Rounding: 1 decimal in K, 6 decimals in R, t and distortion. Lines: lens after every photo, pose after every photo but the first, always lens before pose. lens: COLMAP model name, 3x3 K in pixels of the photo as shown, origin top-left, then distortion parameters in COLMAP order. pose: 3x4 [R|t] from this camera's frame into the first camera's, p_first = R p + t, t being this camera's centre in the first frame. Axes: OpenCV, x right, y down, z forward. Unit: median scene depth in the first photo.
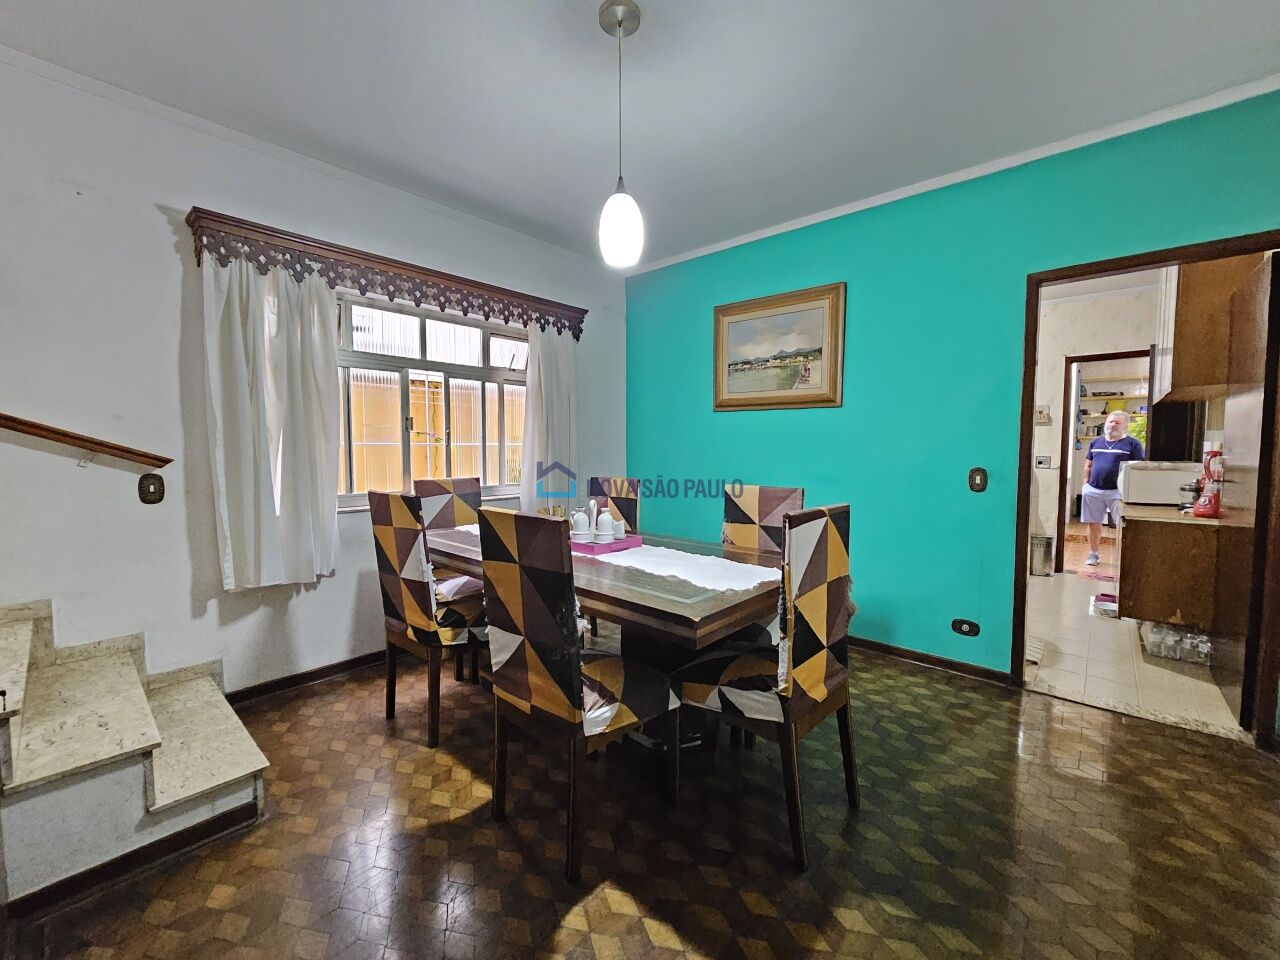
lens RADIAL K [[521.9, 0, 636.8], [0, 521.9, 481.3], [0, 0, 1]] dist [0.002808, 0.000358]
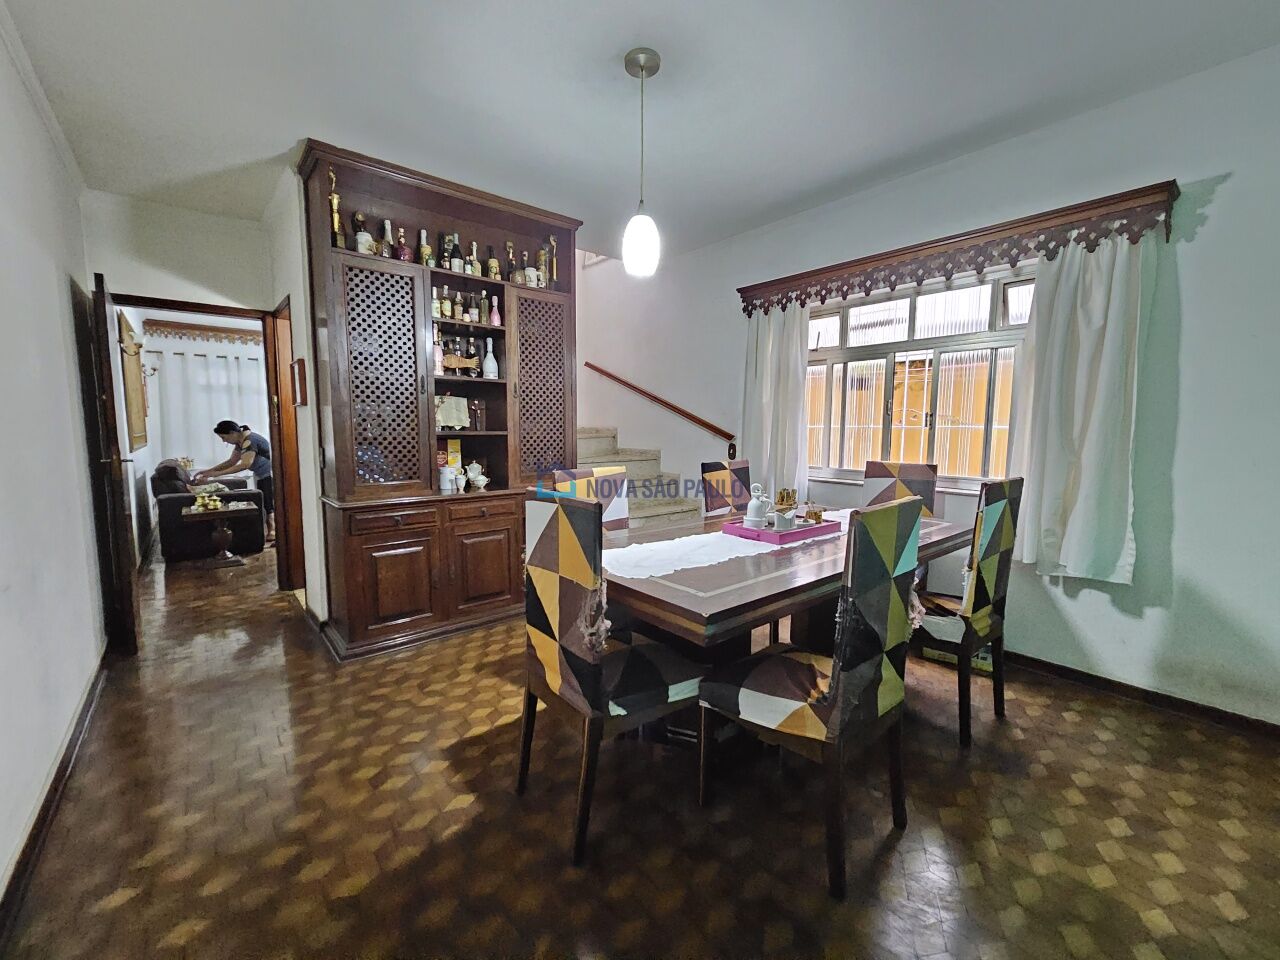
lens RADIAL K [[521.9, 0, 636.1], [0, 521.9, 476.7], [0, 0, 1]] dist [0.002808, 0.000358]
pose [[-0.116211, 0.080558, -0.989952, 0.684088], [-0.081057, 0.992611, 0.090290, -0.027847], [0.989912, 0.090735, -0.108823, 0.662598]]
